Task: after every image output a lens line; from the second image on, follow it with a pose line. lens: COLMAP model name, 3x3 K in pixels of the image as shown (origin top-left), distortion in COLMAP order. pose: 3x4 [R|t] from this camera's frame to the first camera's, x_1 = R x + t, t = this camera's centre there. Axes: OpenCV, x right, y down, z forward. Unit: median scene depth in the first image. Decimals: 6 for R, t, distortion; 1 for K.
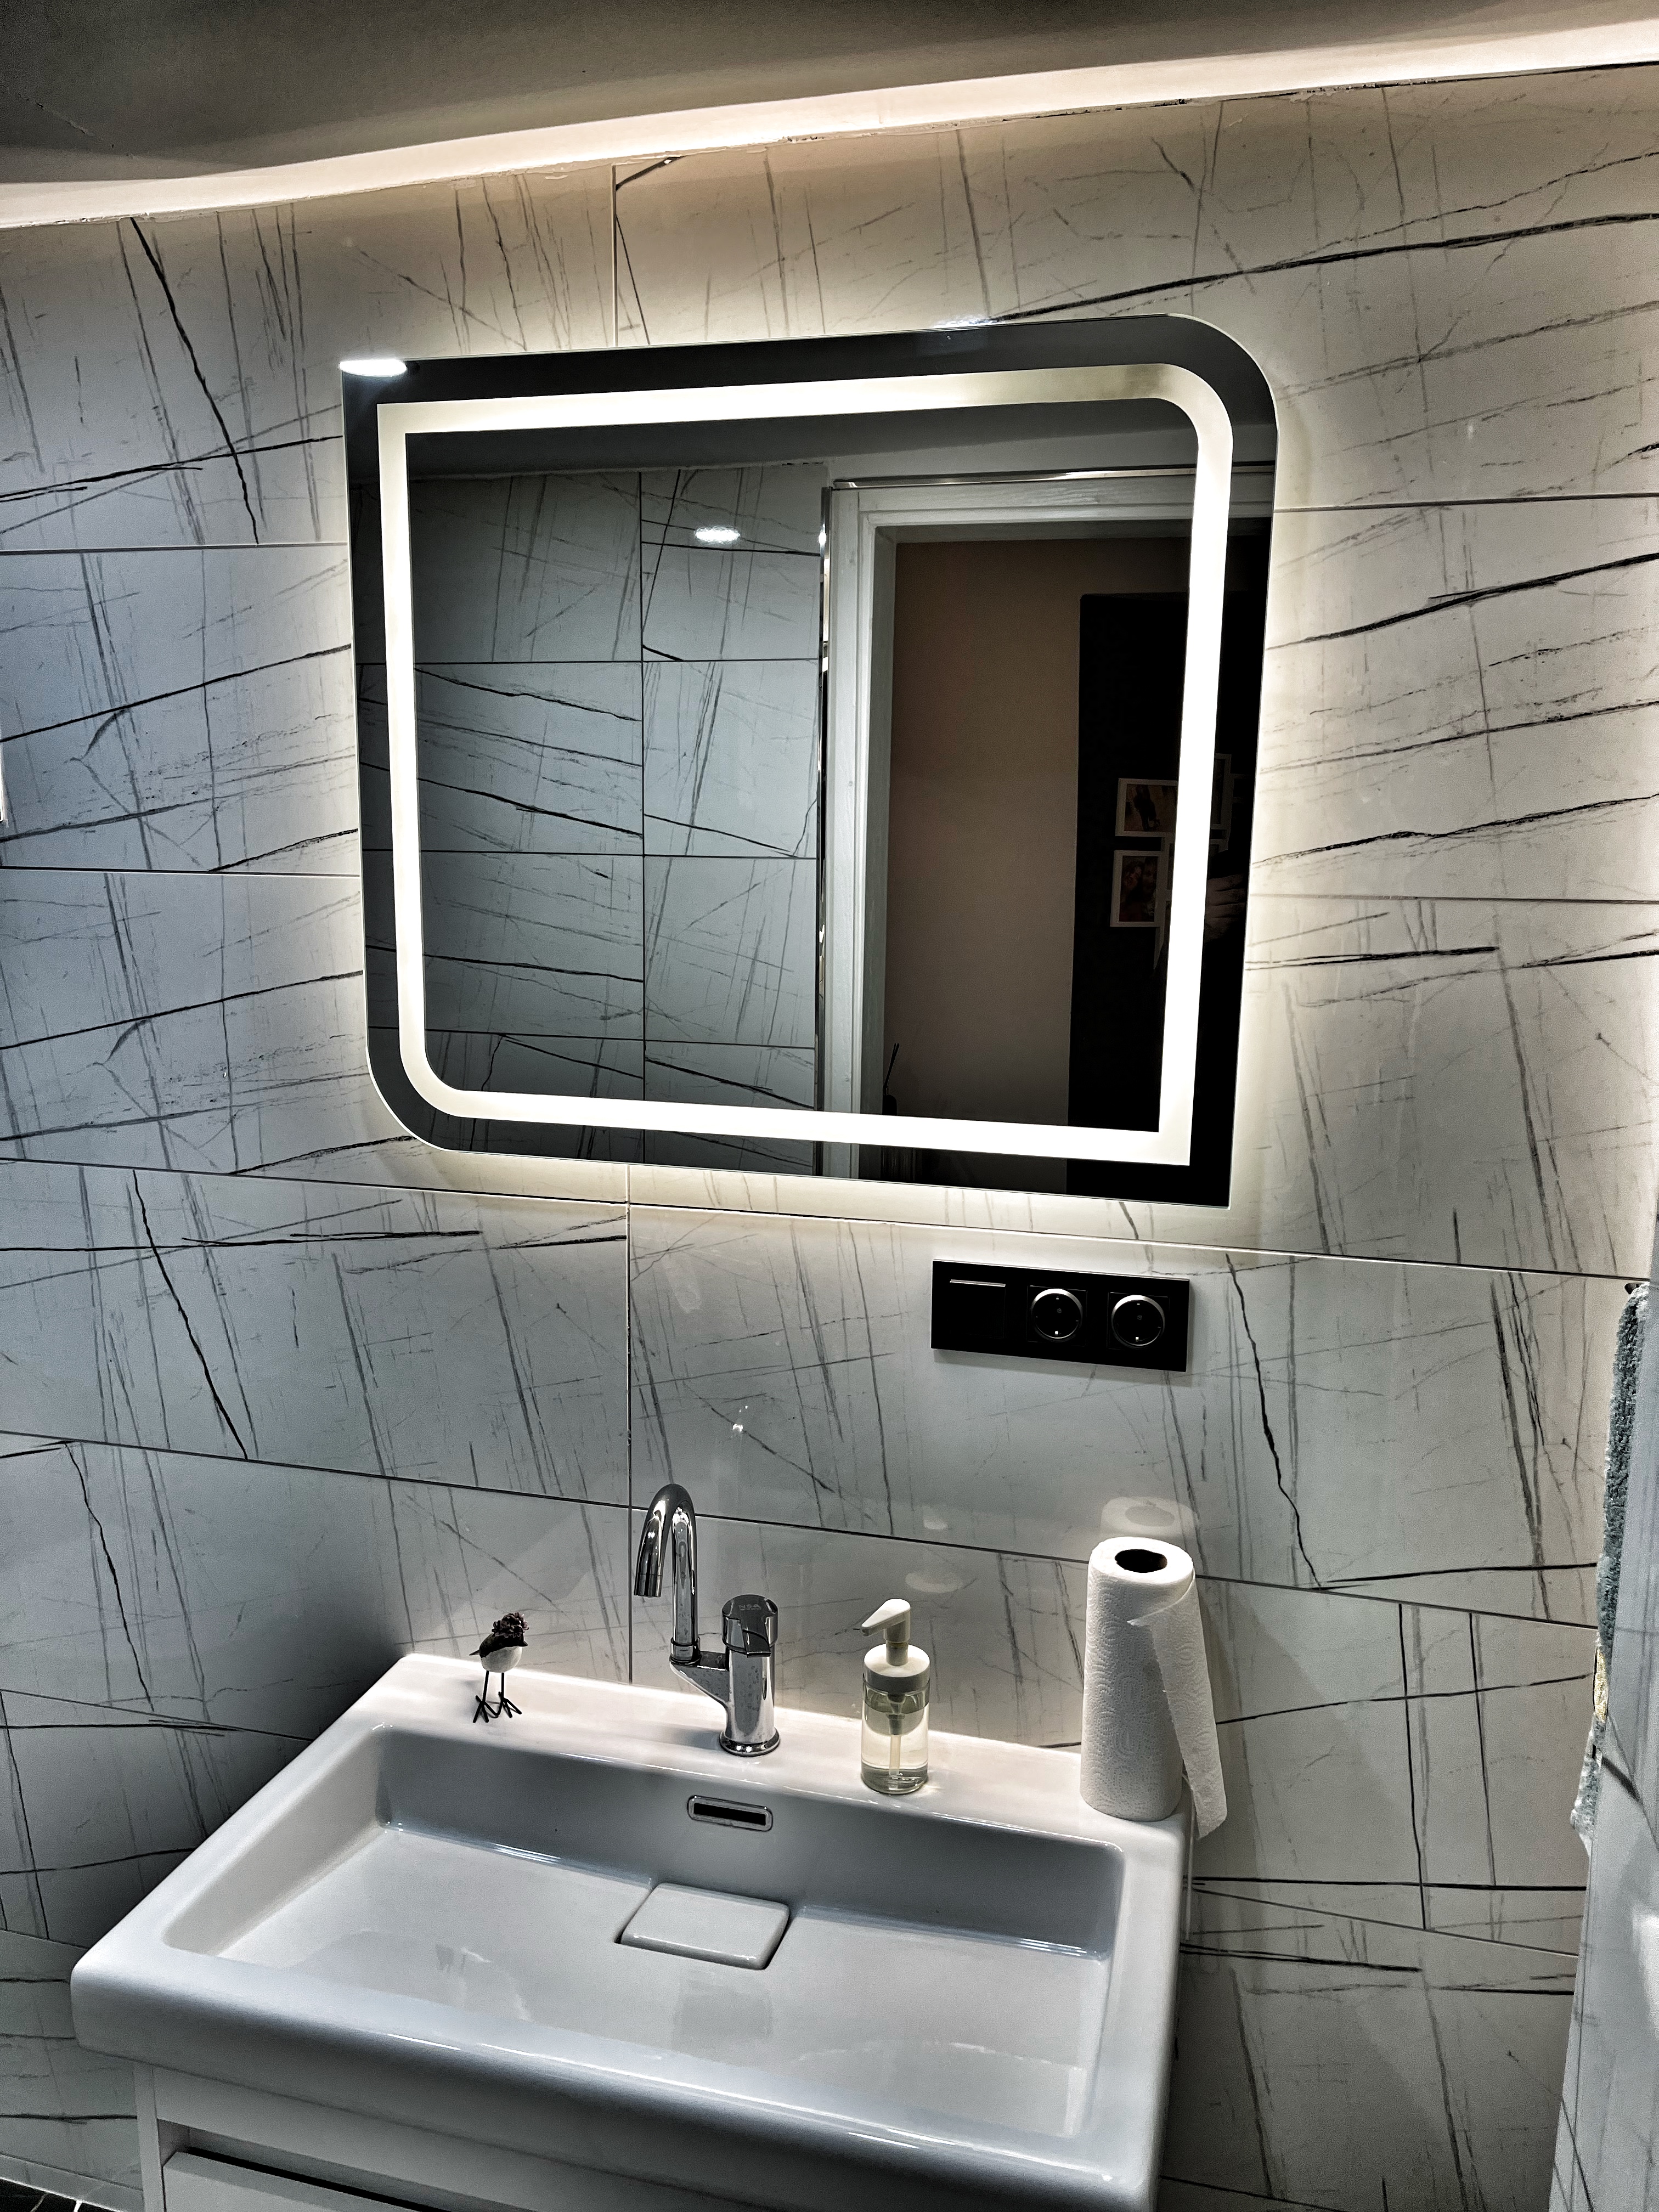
lens RADIAL K [[1666.2, 0, 831.8], [0, 1666.2, 1093.8], [0, 0, 1]] dist [0.081902, -0.110437]
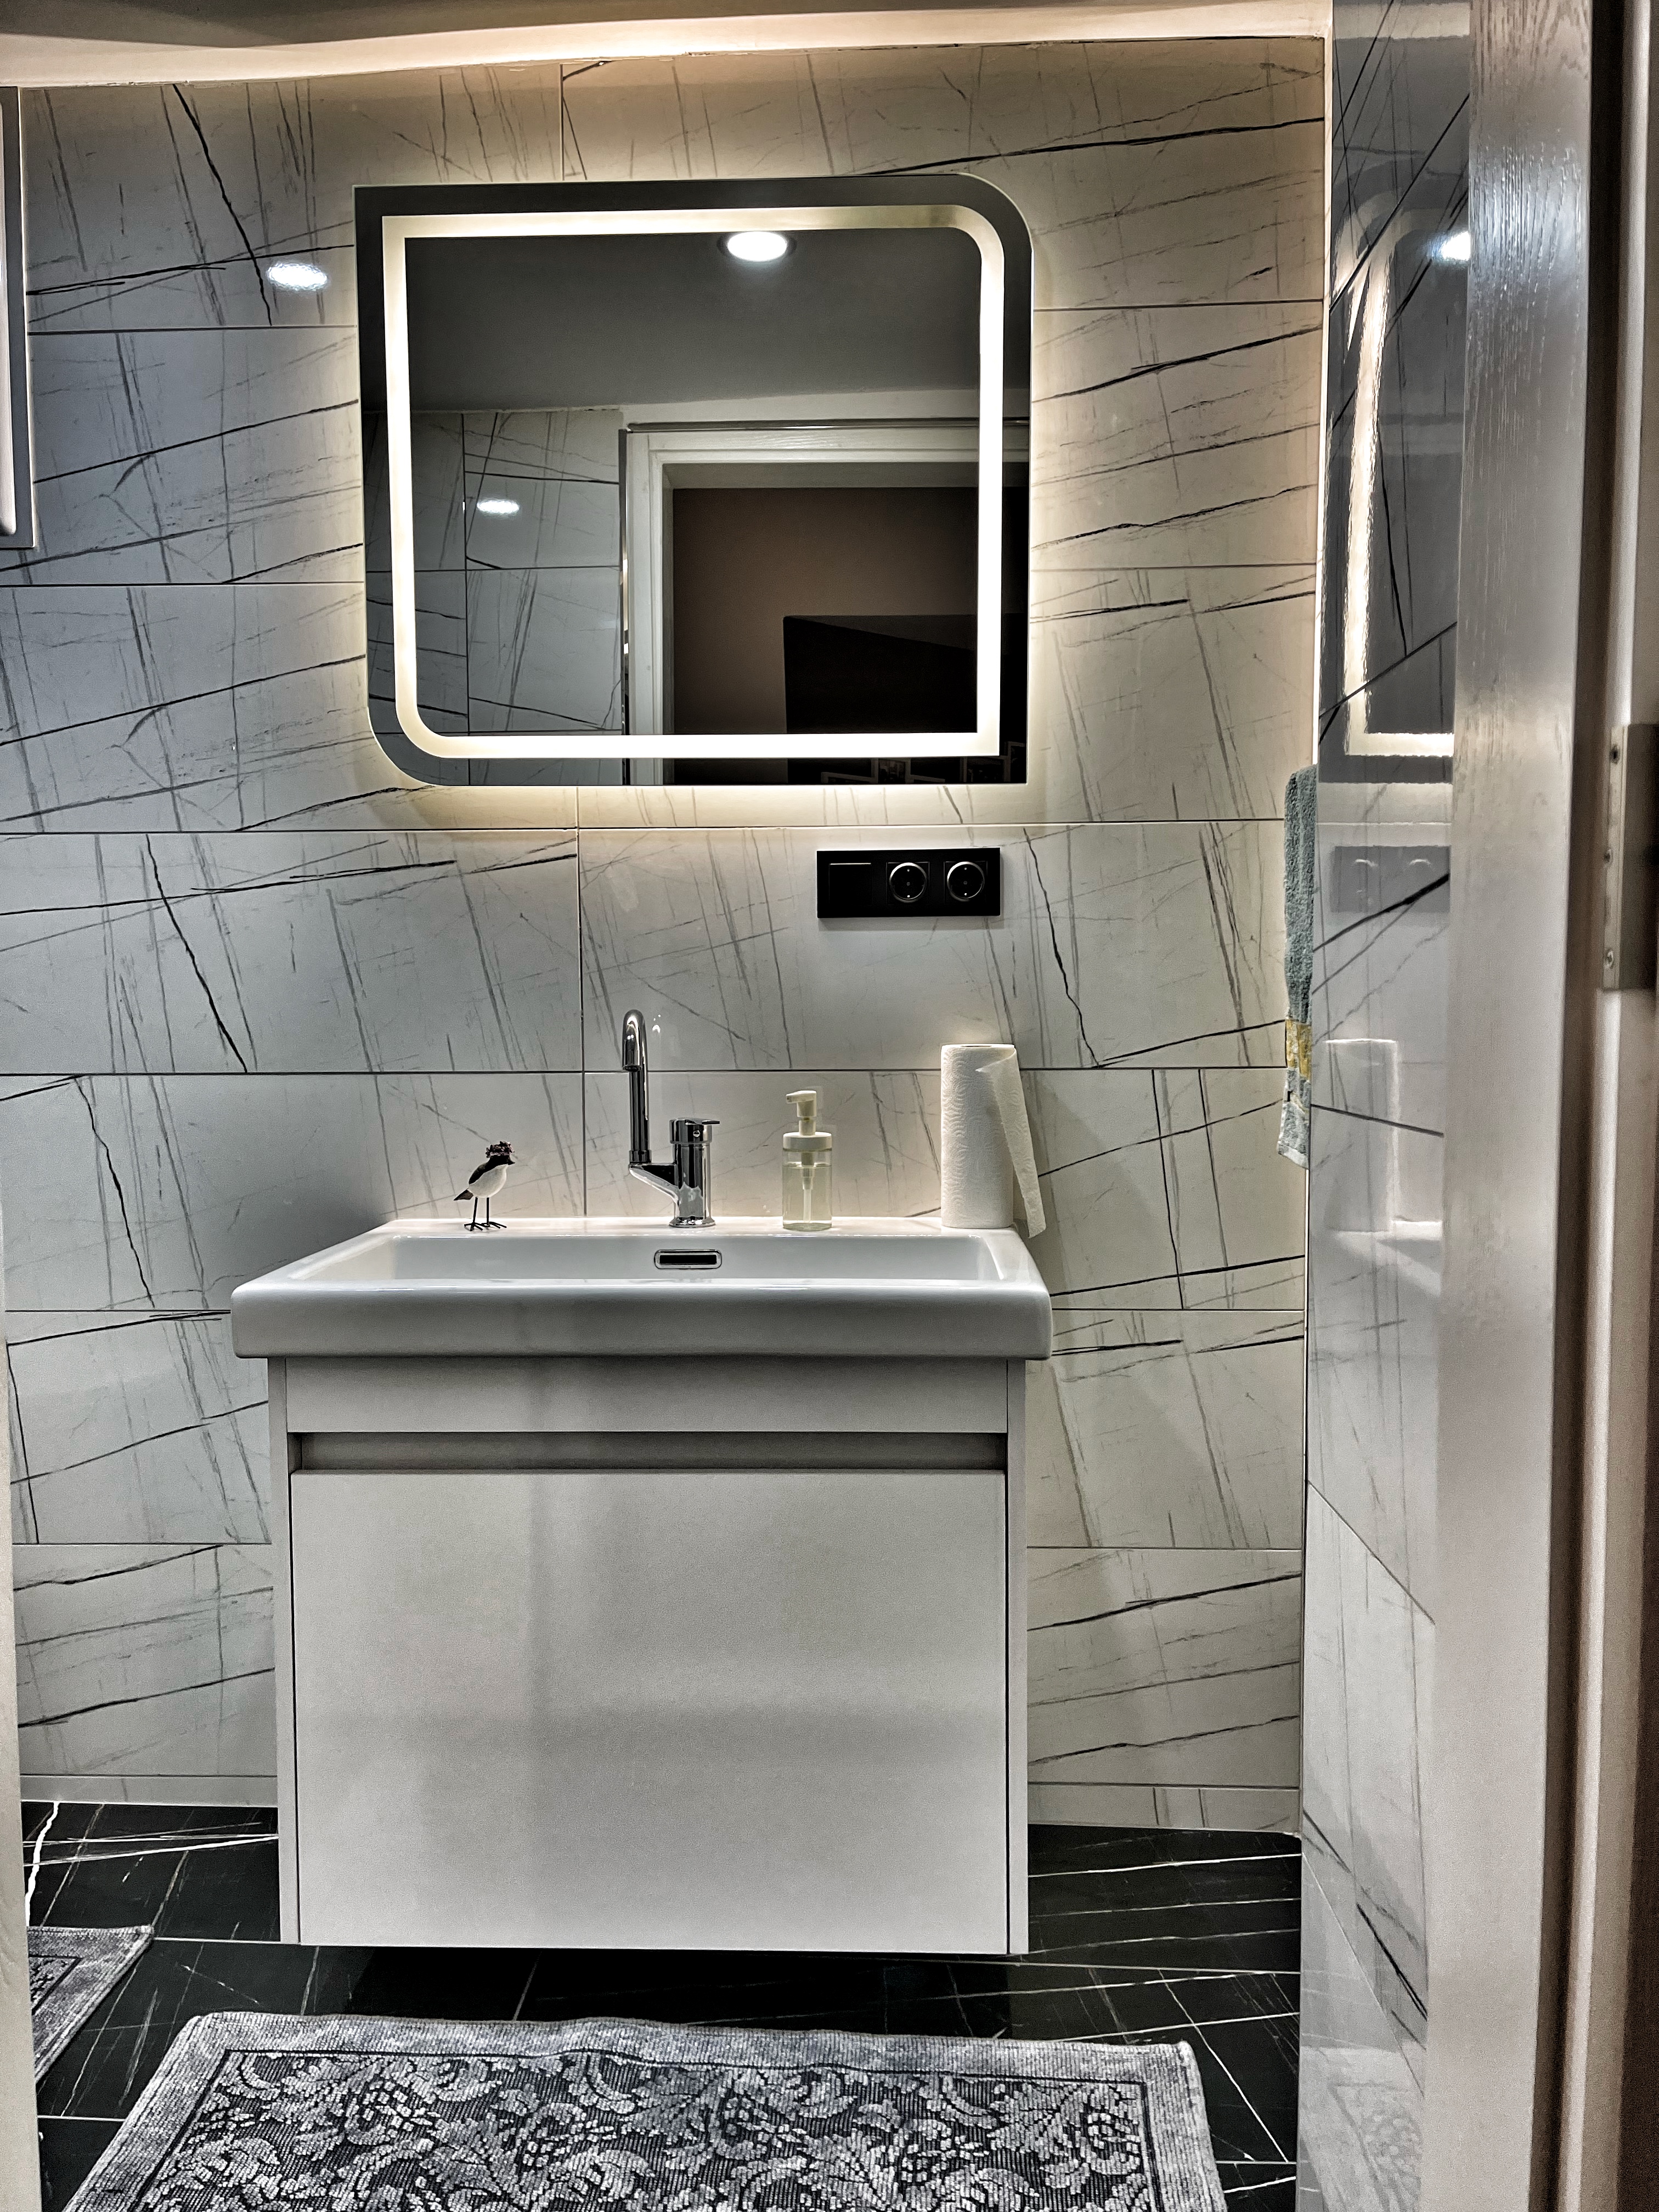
lens RADIAL K [[1666.2, 0, 830.2], [0, 1666.2, 1107.3], [0, 0, 1]] dist [0.081902, -0.110437]
pose [[0.975141, -0.031845, 0.219285, -0.227405], [0.054925, 0.993473, -0.099973, 0.431594], [-0.214670, 0.109532, 0.970525, -0.296536]]
